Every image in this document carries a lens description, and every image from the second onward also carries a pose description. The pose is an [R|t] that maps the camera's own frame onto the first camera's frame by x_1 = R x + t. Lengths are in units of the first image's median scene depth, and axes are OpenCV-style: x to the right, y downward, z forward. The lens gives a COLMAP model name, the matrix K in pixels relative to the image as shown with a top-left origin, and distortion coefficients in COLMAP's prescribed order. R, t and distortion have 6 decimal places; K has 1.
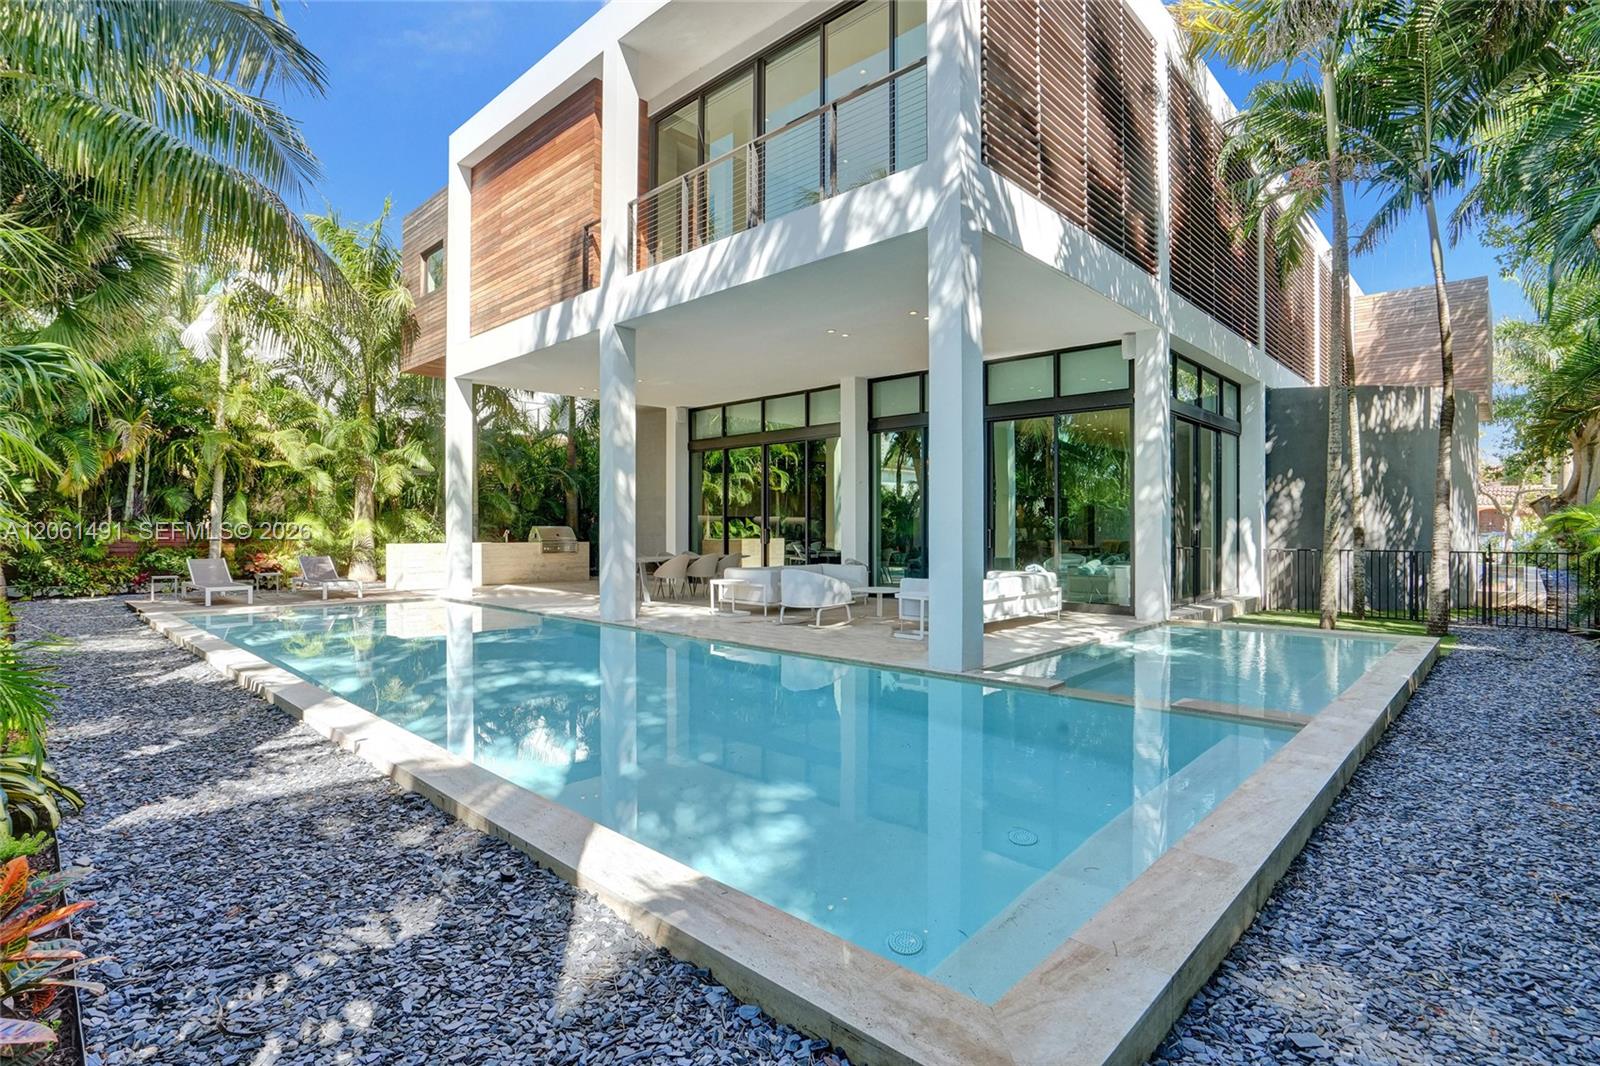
lens RADIAL K [[760.2, 0, 791.1], [0, 760.2, 528.0], [0, 0, 1]] dist [-0.032587, 0.005403]
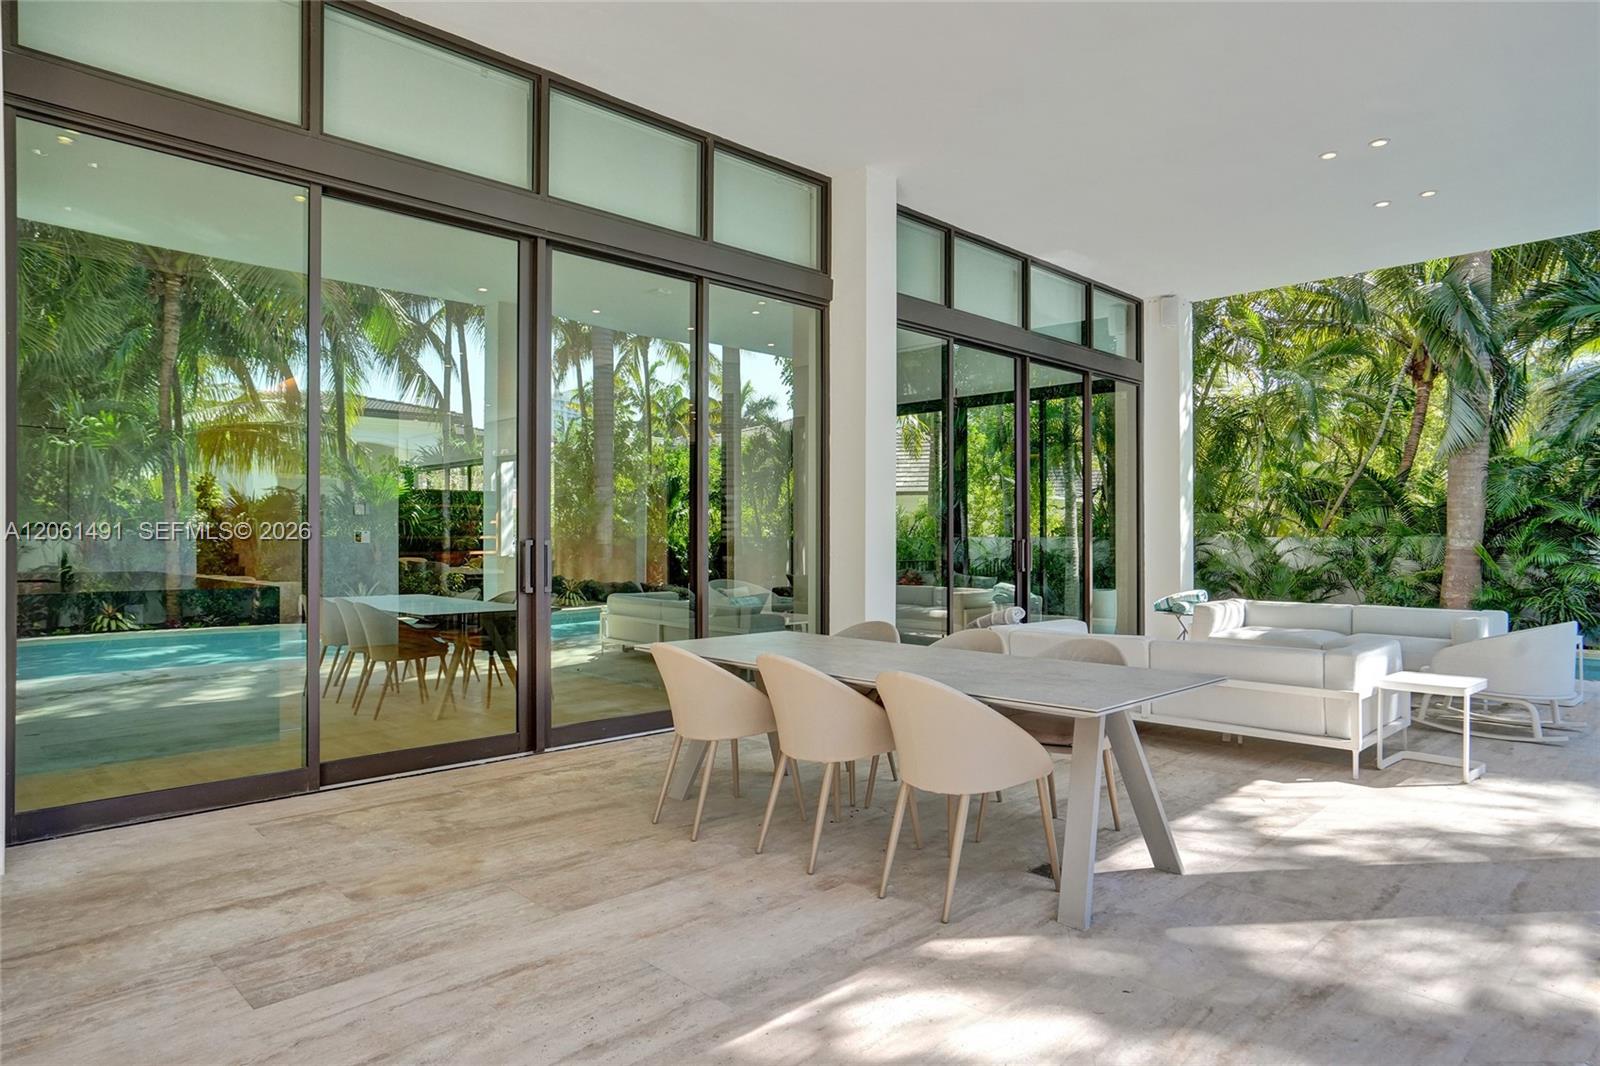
lens RADIAL K [[967.7, 0, 792.6], [0, 967.7, 536.9], [0, 0, 1]] dist [-0.010741, 0.011228]
pose [[0.059203, -0.005778, 0.998229, -0.349410], [0.002063, 0.999982, 0.005666, -0.002099], [-0.998244, 0.001724, 0.059214, 0.797137]]
